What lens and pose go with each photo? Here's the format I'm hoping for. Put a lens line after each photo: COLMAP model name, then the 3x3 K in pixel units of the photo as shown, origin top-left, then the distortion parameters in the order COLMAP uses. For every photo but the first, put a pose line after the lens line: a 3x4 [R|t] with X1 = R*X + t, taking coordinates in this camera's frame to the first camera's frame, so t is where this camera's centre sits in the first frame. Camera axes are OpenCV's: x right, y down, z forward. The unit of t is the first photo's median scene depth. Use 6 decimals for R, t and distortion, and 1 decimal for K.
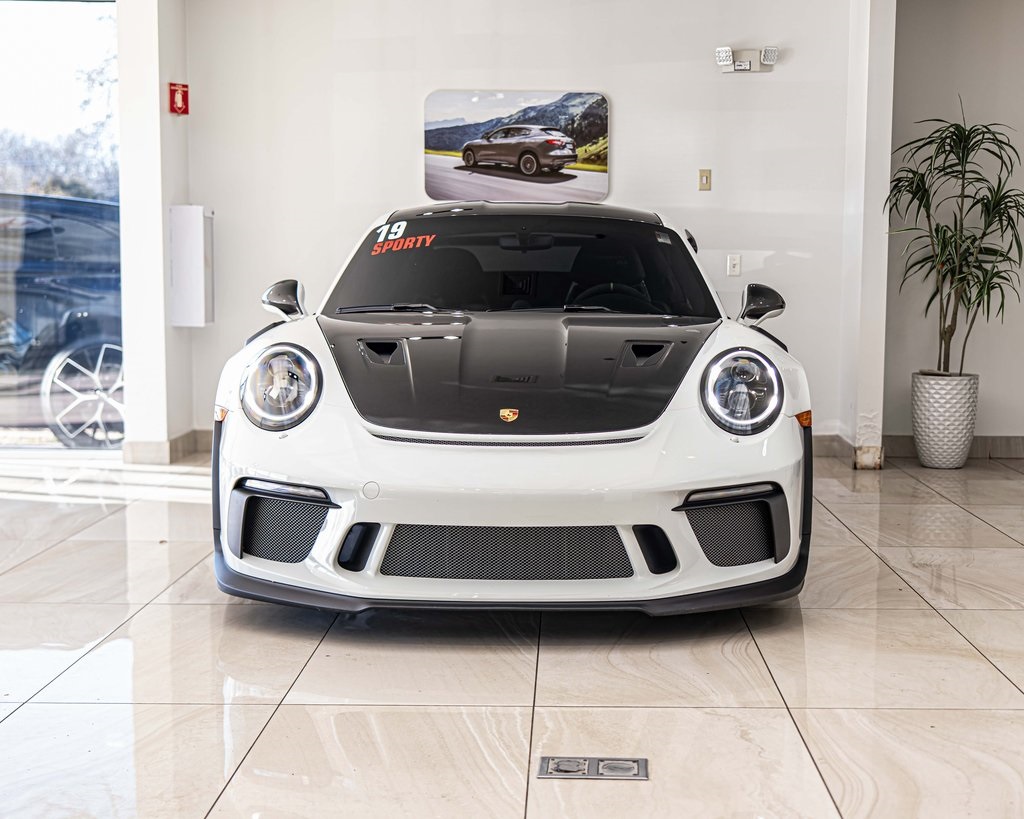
lens RADIAL K [[1562.9, 0, 512.0], [0, 1562.9, 409.5], [0, 0, 1]] dist [-0.006361, 0.017090]
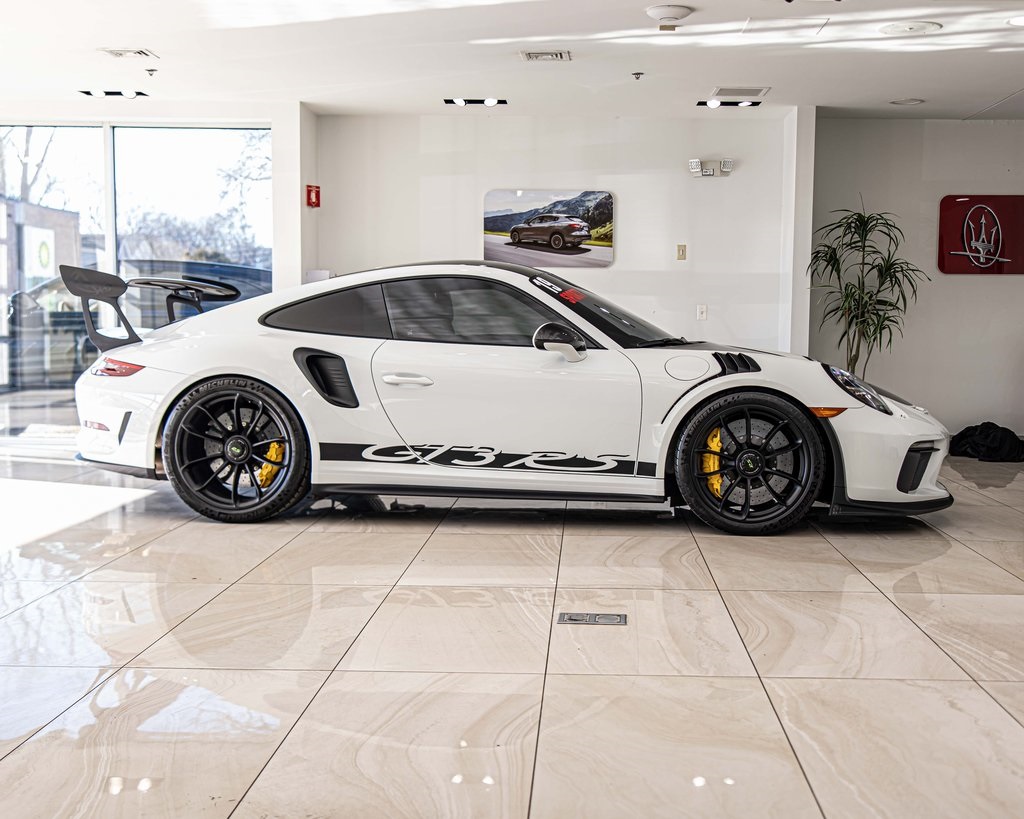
lens RADIAL K [[1335.2, 0, 512.0], [0, 1335.2, 409.5], [0, 0, 1]] dist [-0.004228, 0.019490]
pose [[0.999609, 0.002840, -0.027828, 0.004014], [-0.003586, 0.999635, -0.026764, 0.029186], [0.027741, 0.026853, 0.999254, -0.214971]]
